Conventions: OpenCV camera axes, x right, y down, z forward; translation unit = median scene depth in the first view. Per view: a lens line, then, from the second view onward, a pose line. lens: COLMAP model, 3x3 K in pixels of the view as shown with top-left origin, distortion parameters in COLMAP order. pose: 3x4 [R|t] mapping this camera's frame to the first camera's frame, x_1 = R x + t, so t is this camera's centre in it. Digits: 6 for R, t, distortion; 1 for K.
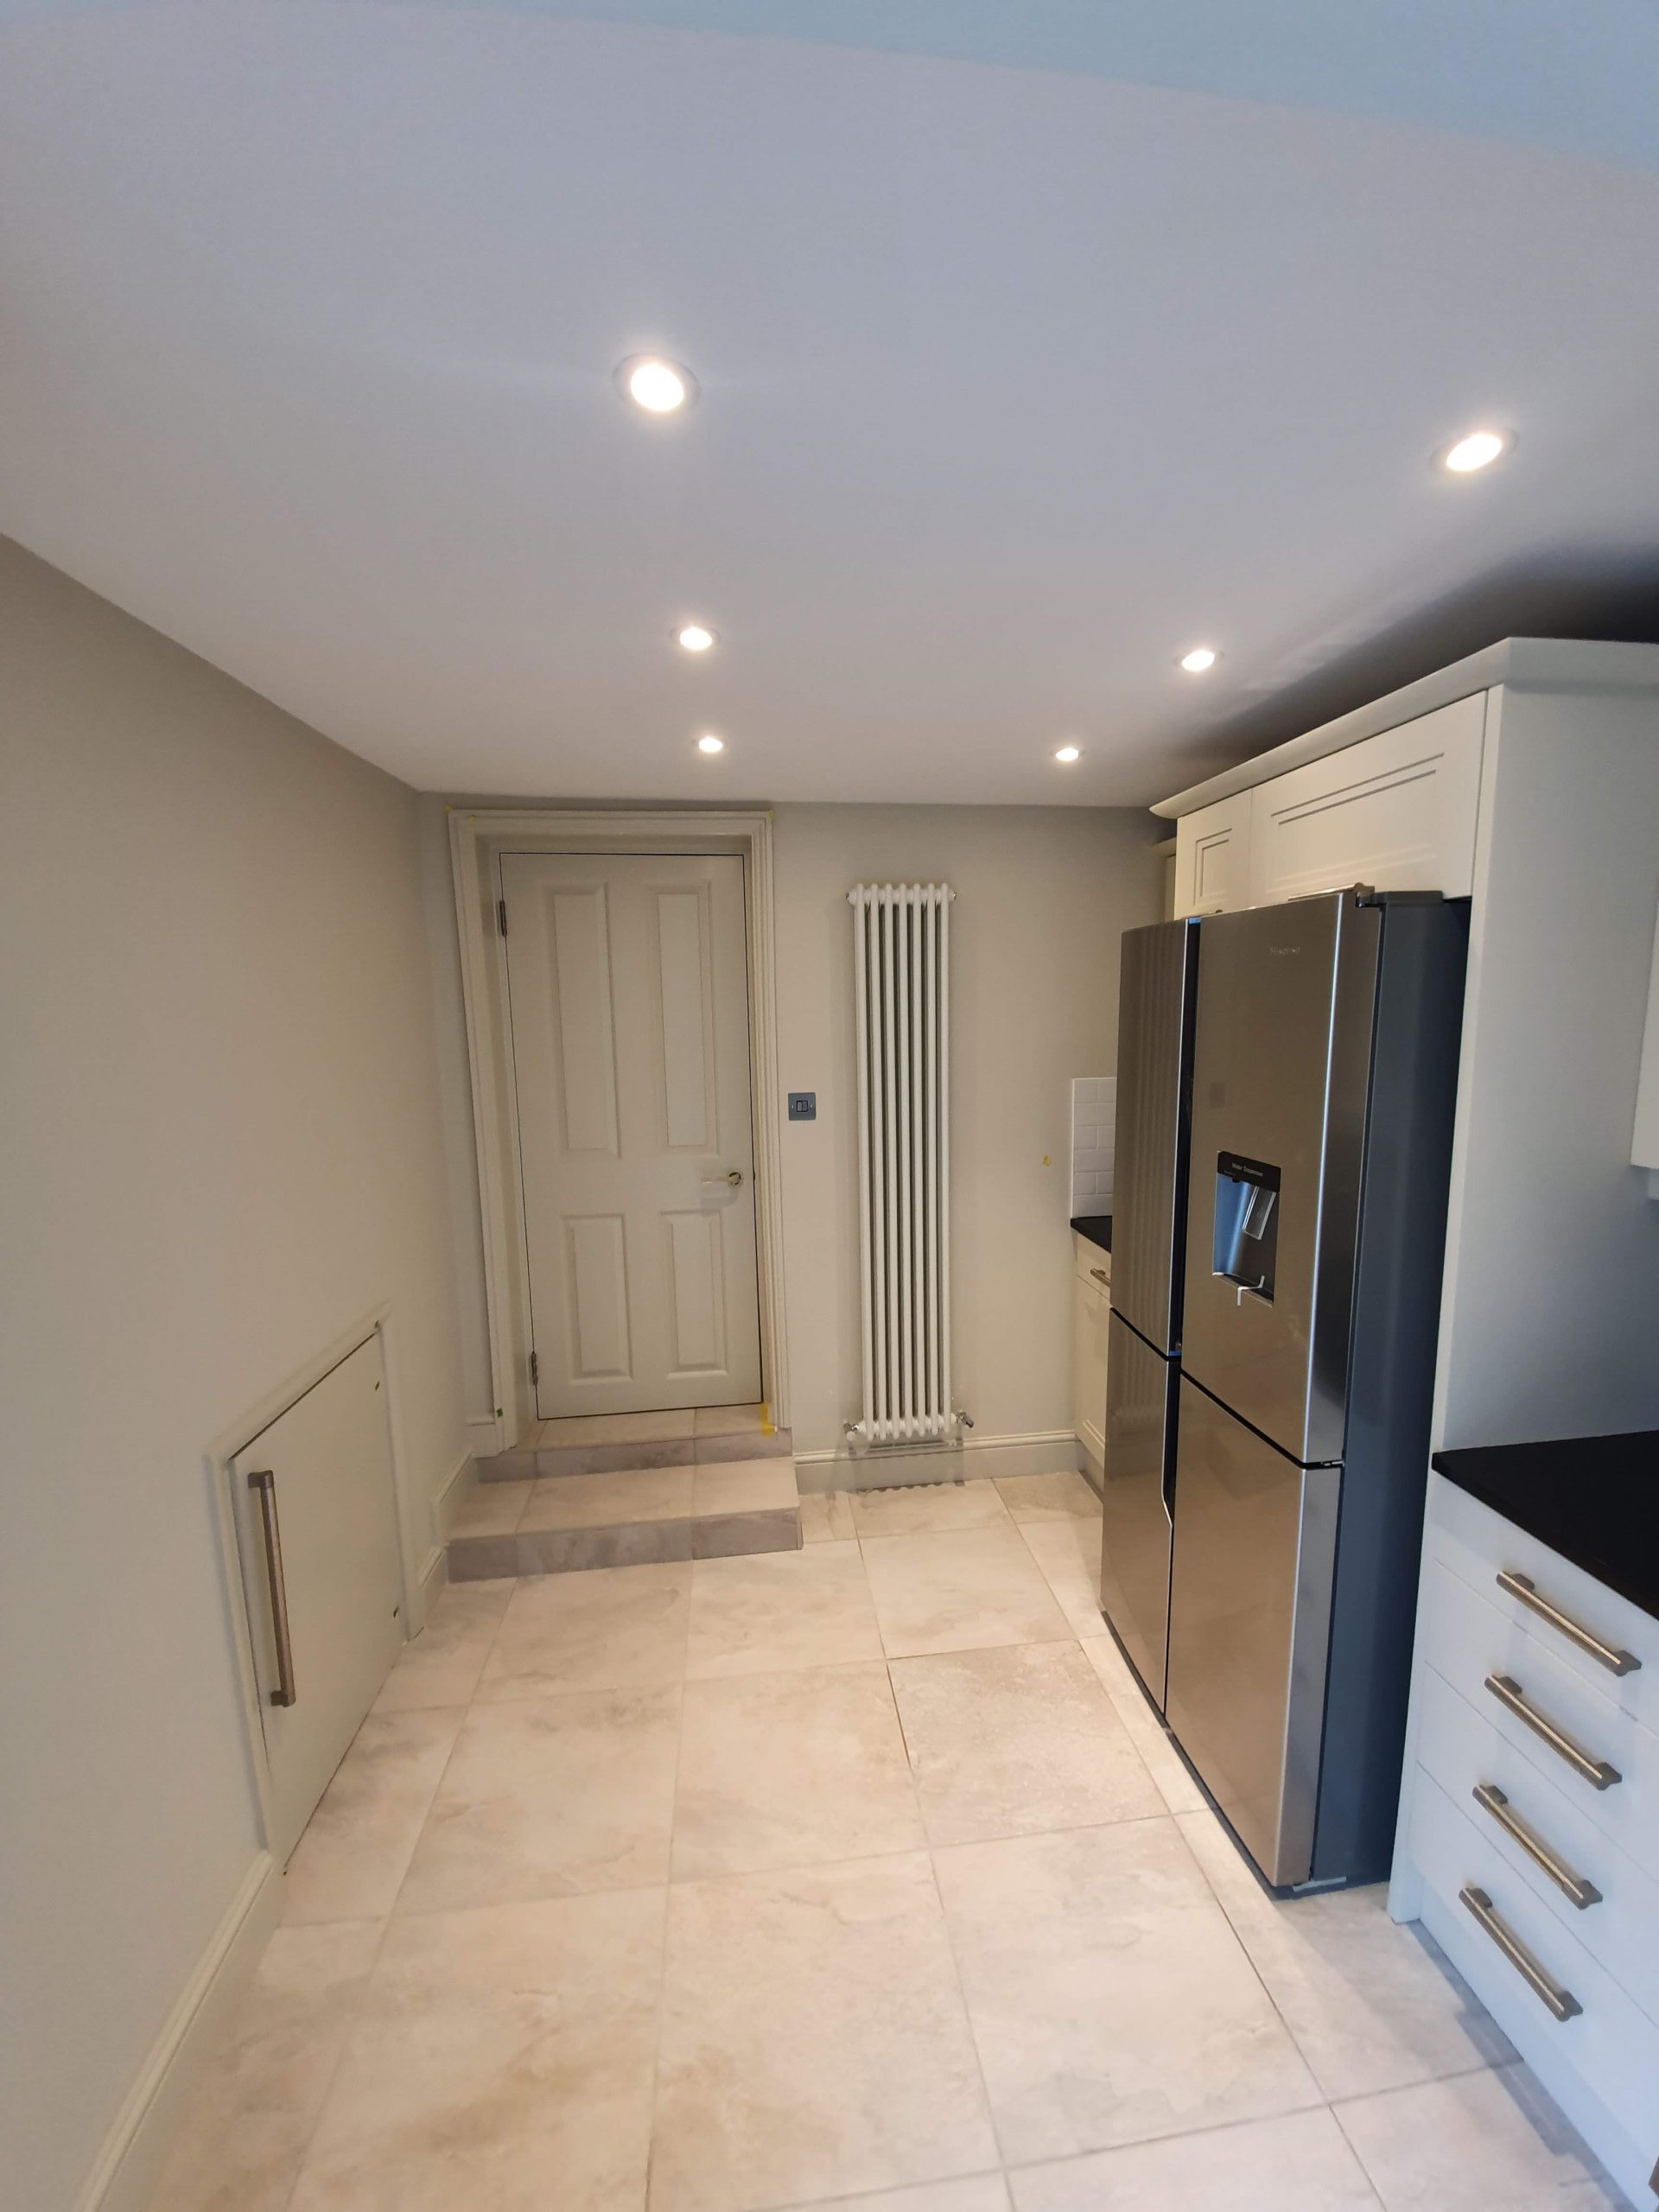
lens RADIAL K [[844.2, 0, 845.8], [0, 844.2, 1081.6], [0, 0, 1]] dist [0.017295, -0.014794]
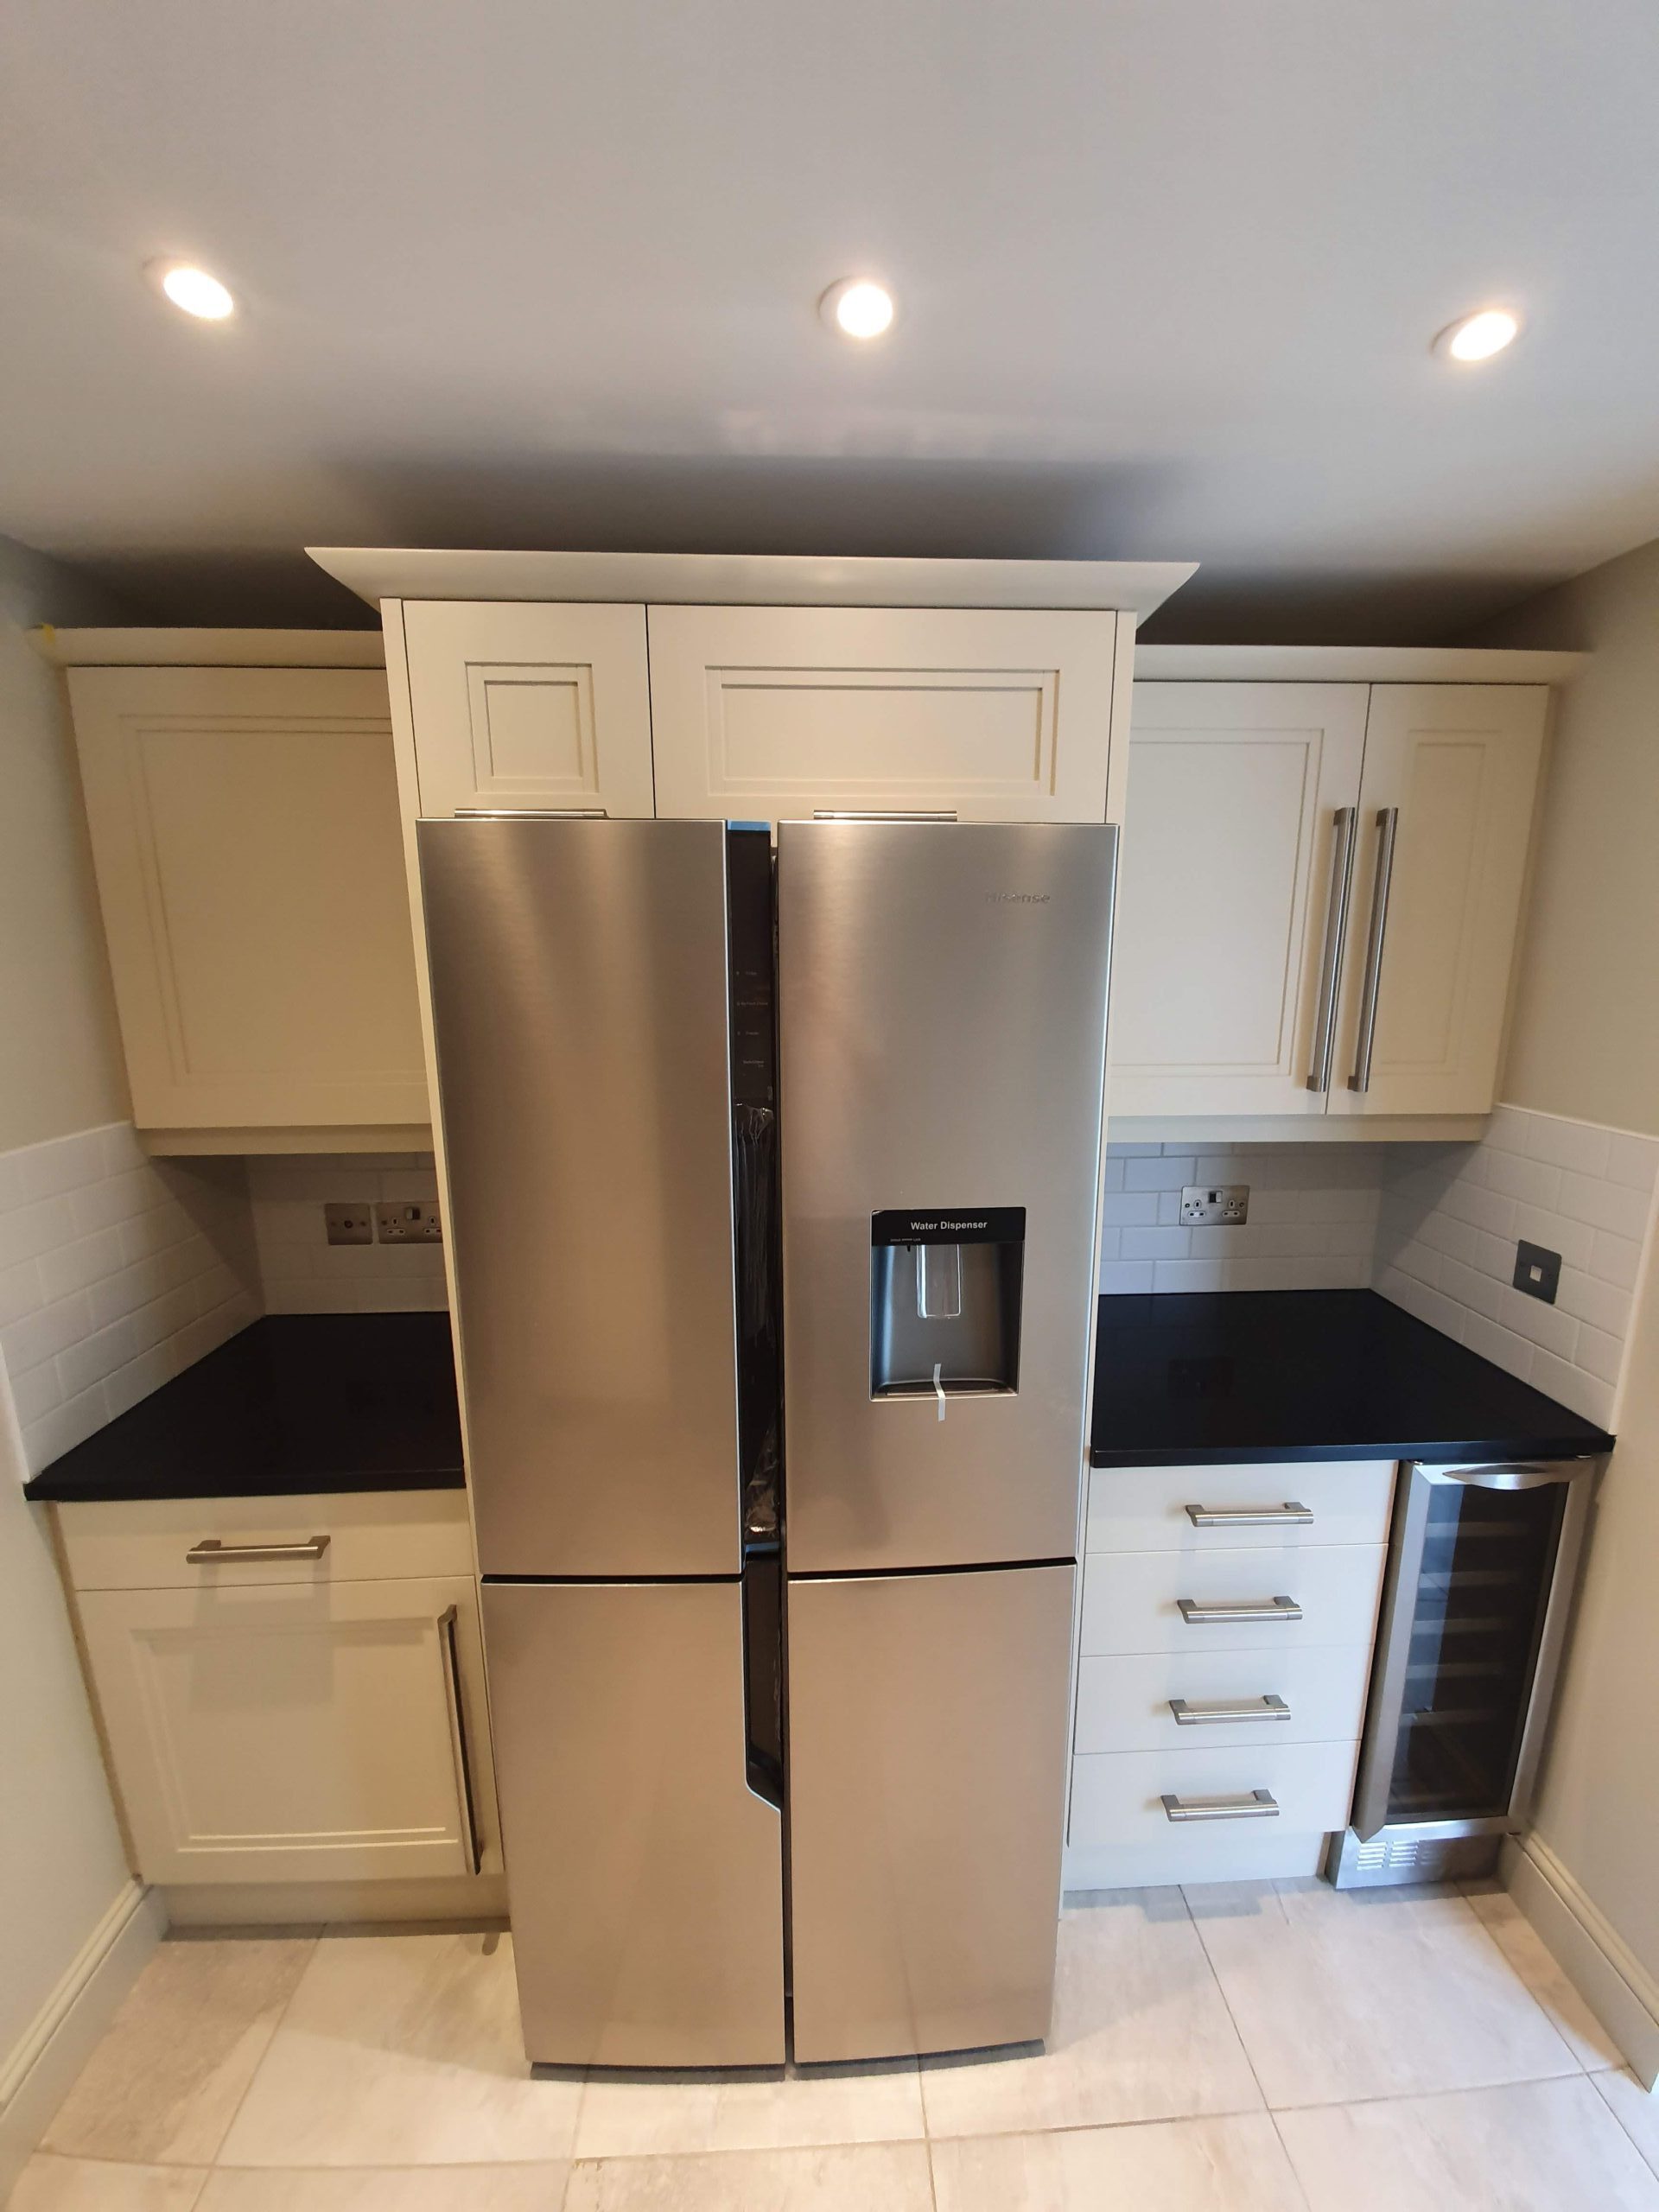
lens RADIAL K [[844.2, 0, 845.8], [0, 844.2, 1081.6], [0, 0, 1]] dist [0.017295, -0.014794]
pose [[0.076032, -0.163077, 0.983679, -0.127798], [0.098962, 0.982898, 0.155299, -0.090074], [-0.992182, 0.085539, 0.090870, 0.760176]]
